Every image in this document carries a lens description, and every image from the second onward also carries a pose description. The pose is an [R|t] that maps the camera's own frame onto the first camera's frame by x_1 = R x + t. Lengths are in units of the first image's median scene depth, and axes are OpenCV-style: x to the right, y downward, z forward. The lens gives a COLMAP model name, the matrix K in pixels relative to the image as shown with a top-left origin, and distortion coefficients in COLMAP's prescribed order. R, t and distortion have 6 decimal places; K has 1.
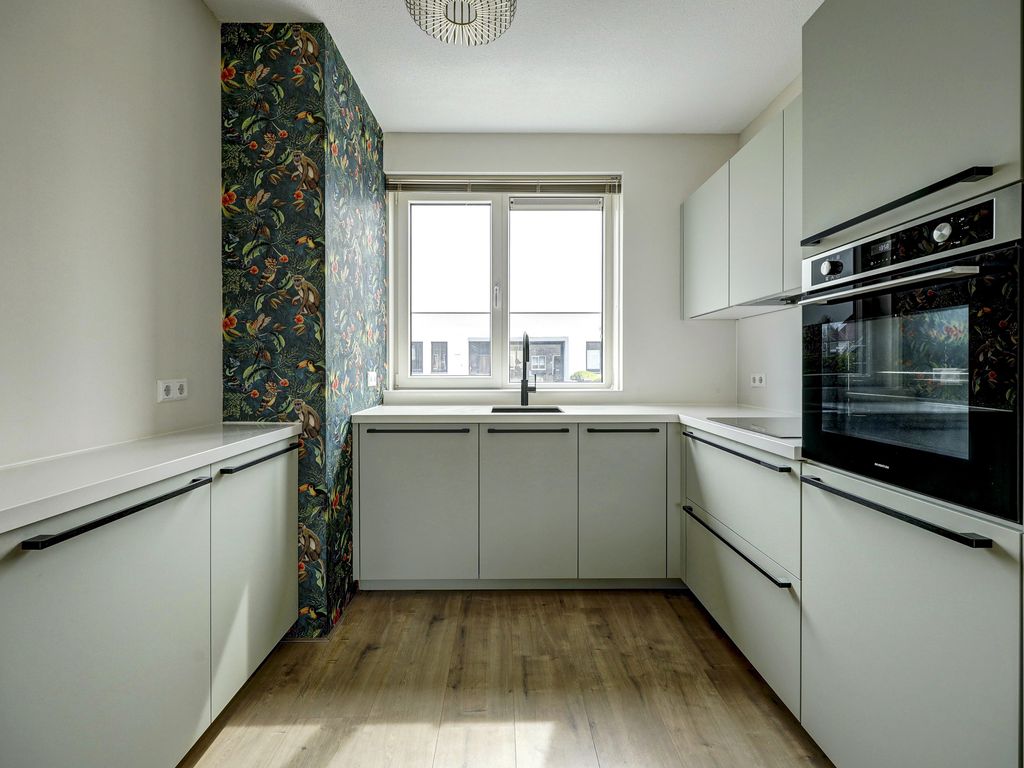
lens RADIAL K [[468.6, 0, 511.4], [0, 468.6, 371.5], [0, 0, 1]] dist [0.001527, -0.000201]
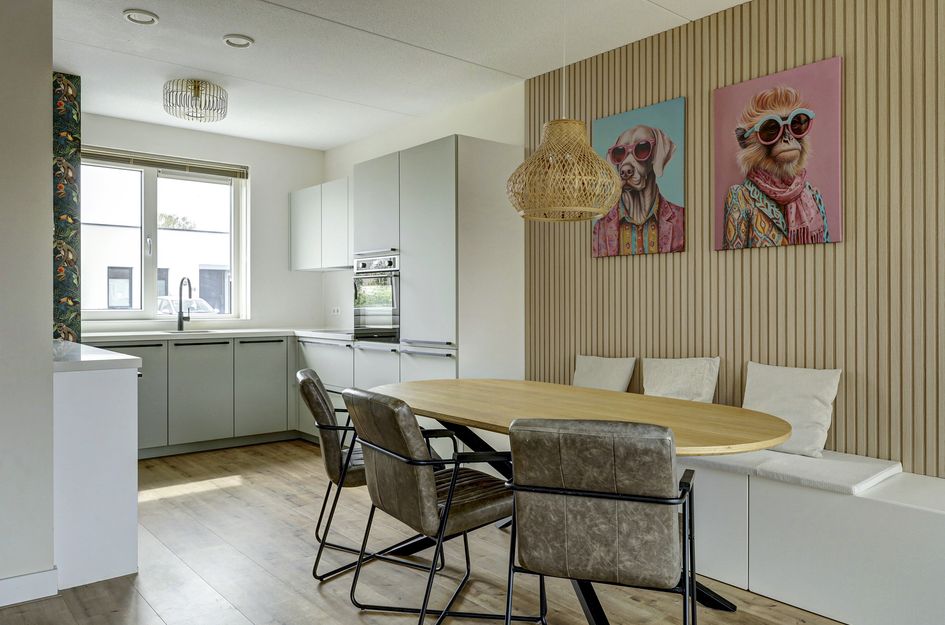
lens RADIAL K [[689.9, 0, 474.4], [0, 689.9, 309.4], [0, 0, 1]] dist [-0.002865, -0.000868]
pose [[0.771260, -0.003793, 0.636509, -0.833073], [0.004144, 0.999991, 0.000937, 0.017887], [-0.636507, 0.001915, 0.771269, -1.527548]]
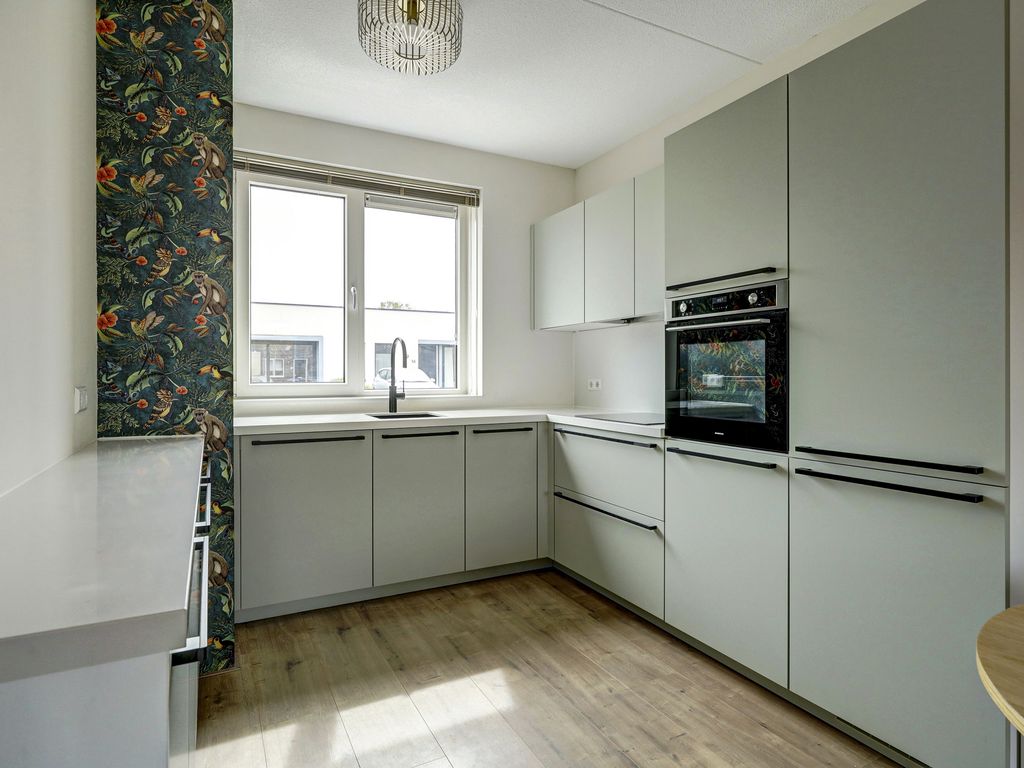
lens RADIAL K [[571.6, 0, 507.6], [0, 571.6, 378.3], [0, 0, 1]] dist [0.001295, -0.001354]
pose [[0.893708, -0.003390, 0.448637, -0.418643], [0.003975, 0.999992, -0.000362, 0.003517], [-0.448632, 0.002107, 0.893714, -0.246205]]
